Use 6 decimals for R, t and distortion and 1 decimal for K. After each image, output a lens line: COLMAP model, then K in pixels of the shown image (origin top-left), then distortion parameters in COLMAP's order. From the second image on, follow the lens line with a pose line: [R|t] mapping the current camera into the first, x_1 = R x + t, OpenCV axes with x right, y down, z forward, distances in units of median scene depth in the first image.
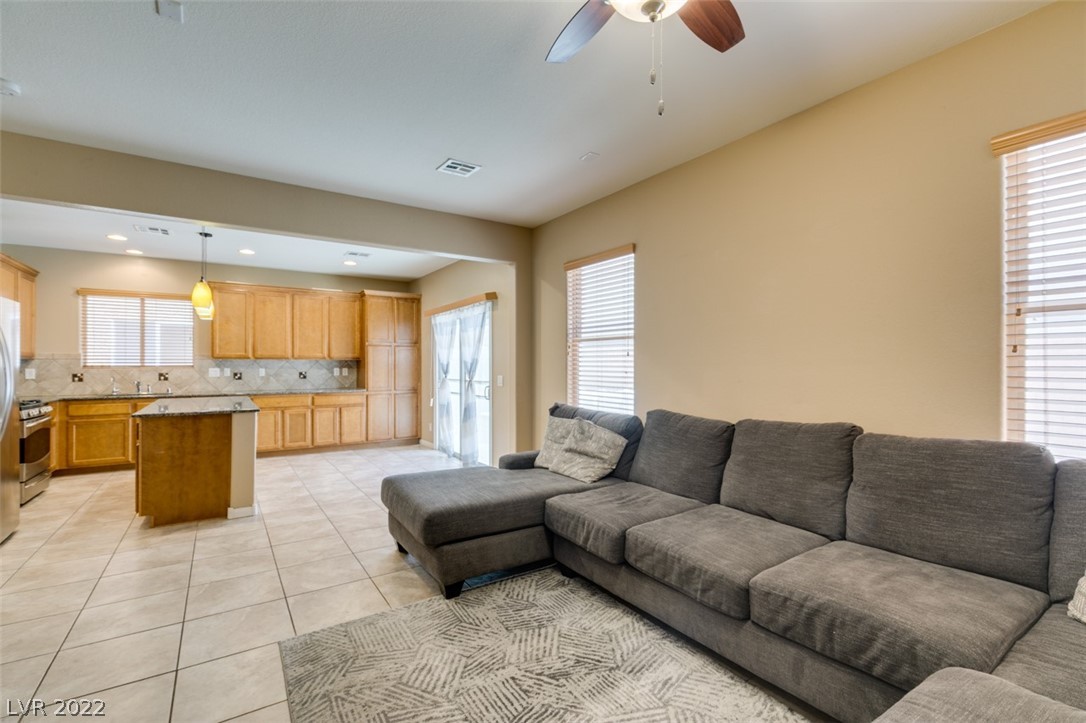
lens RADIAL K [[486.3, 0, 538.0], [0, 486.3, 363.7], [0, 0, 1]] dist [0.002165, -0.001007]
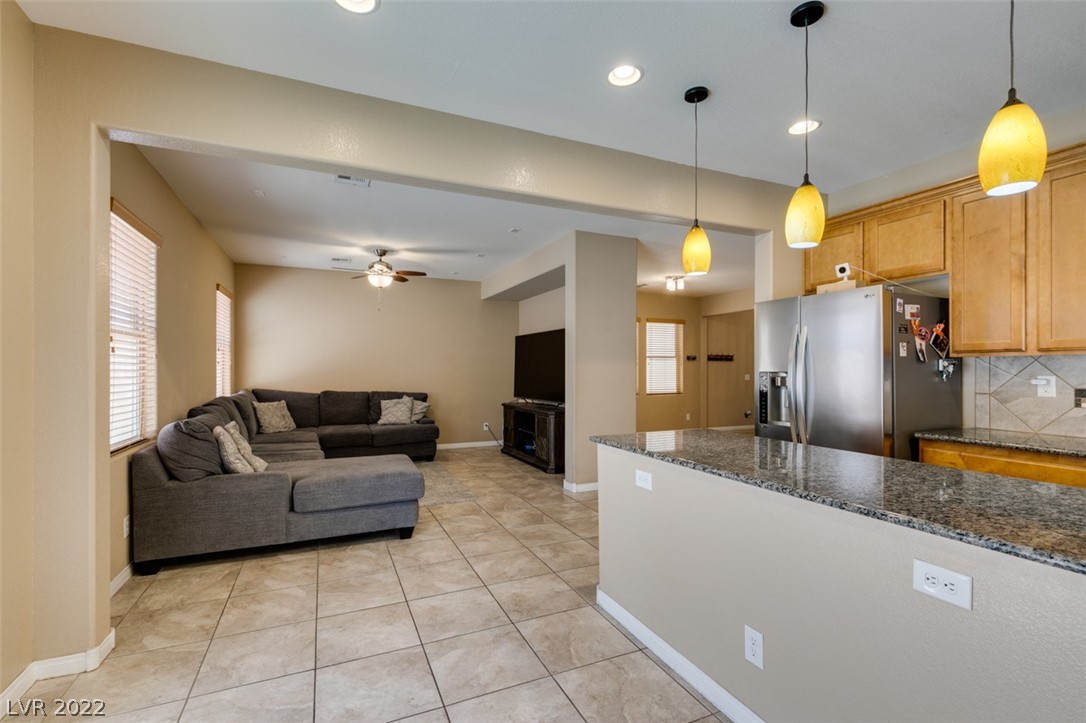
lens RADIAL K [[486.3, 0, 540.2], [0, 486.3, 367.9], [0, 0, 1]] dist [0.002165, -0.001007]
pose [[-0.987463, -0.000633, 0.157852, -0.374593], [-0.001023, 0.999997, -0.002388, 0.002198], [-0.157850, -0.002520, -0.987460, 1.016324]]
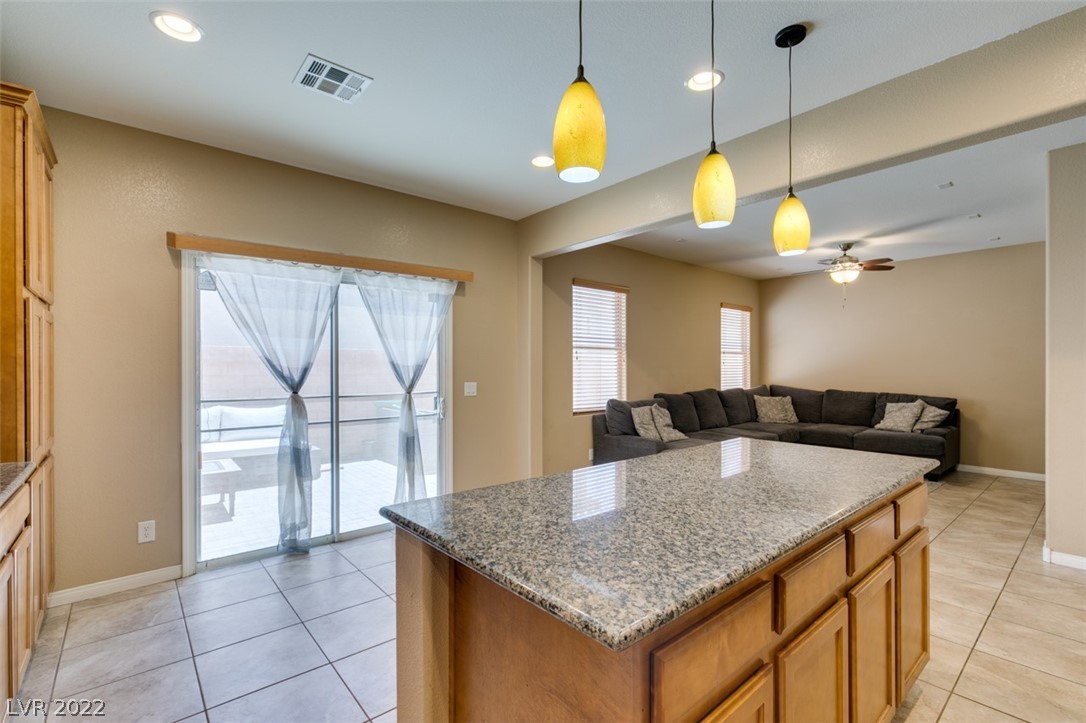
lens RADIAL K [[486.3, 0, 542.1], [0, 486.3, 366.2], [0, 0, 1]] dist [0.002165, -0.001007]
pose [[-0.127115, 0.000390, 0.991888, -0.720310], [-0.000825, 1.000000, -0.000499, -0.000259], [-0.991888, -0.000882, -0.127115, 0.824894]]
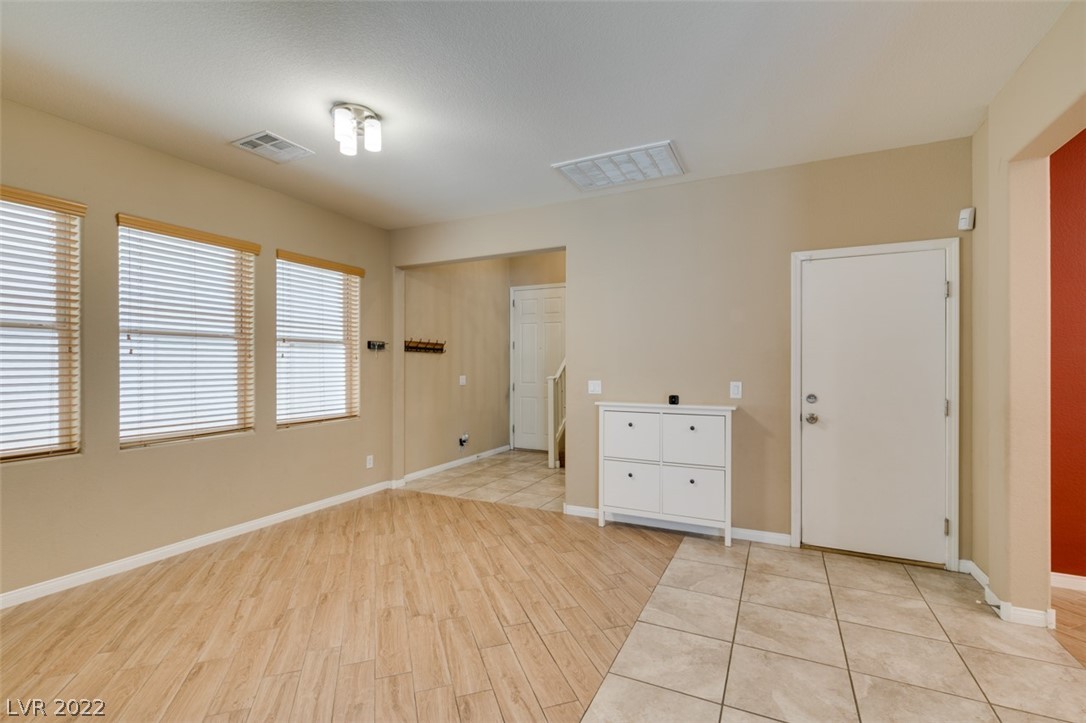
lens RADIAL K [[486.3, 0, 542.3], [0, 486.3, 367.0], [0, 0, 1]] dist [0.002165, -0.001007]
pose [[-0.860521, 0.000189, -0.509415, -0.431098], [-0.000386, 0.999999, 0.001024, 0.000938], [0.509415, 0.001078, -0.860521, 0.282037]]
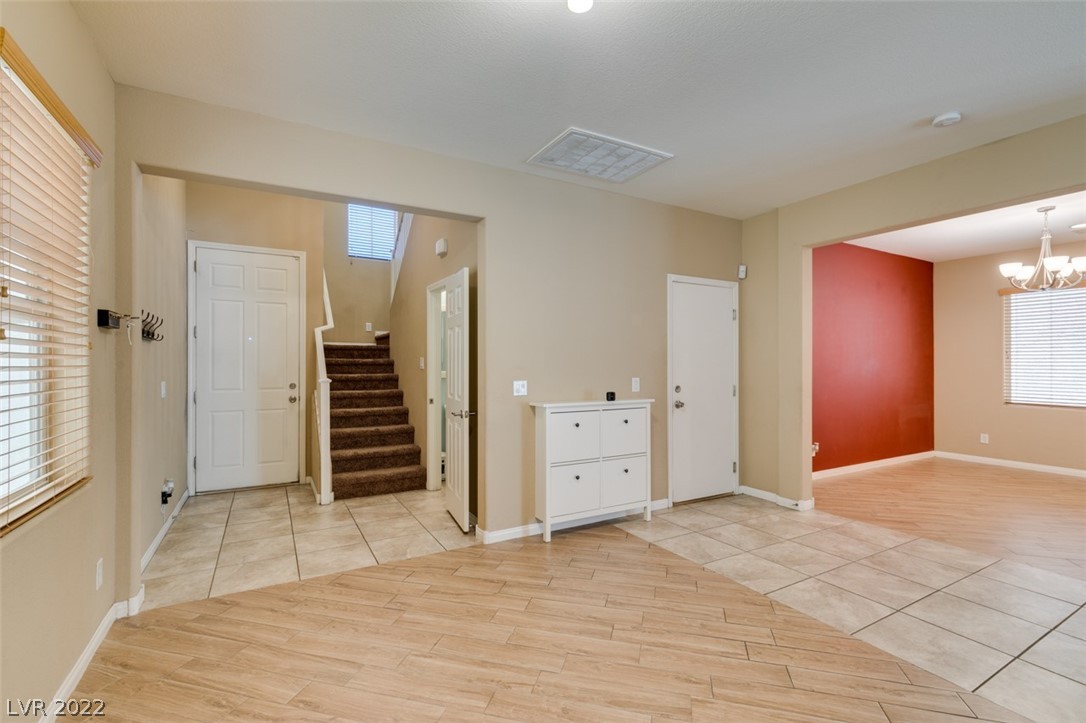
lens RADIAL K [[486.3, 0, 549.2], [0, 486.3, 361.3], [0, 0, 1]] dist [0.002165, -0.001007]
pose [[-0.057882, -0.005609, -0.998308, -0.268426], [0.000090, 0.999984, -0.005623, 0.000749], [0.998323, -0.000416, -0.057880, -0.141795]]
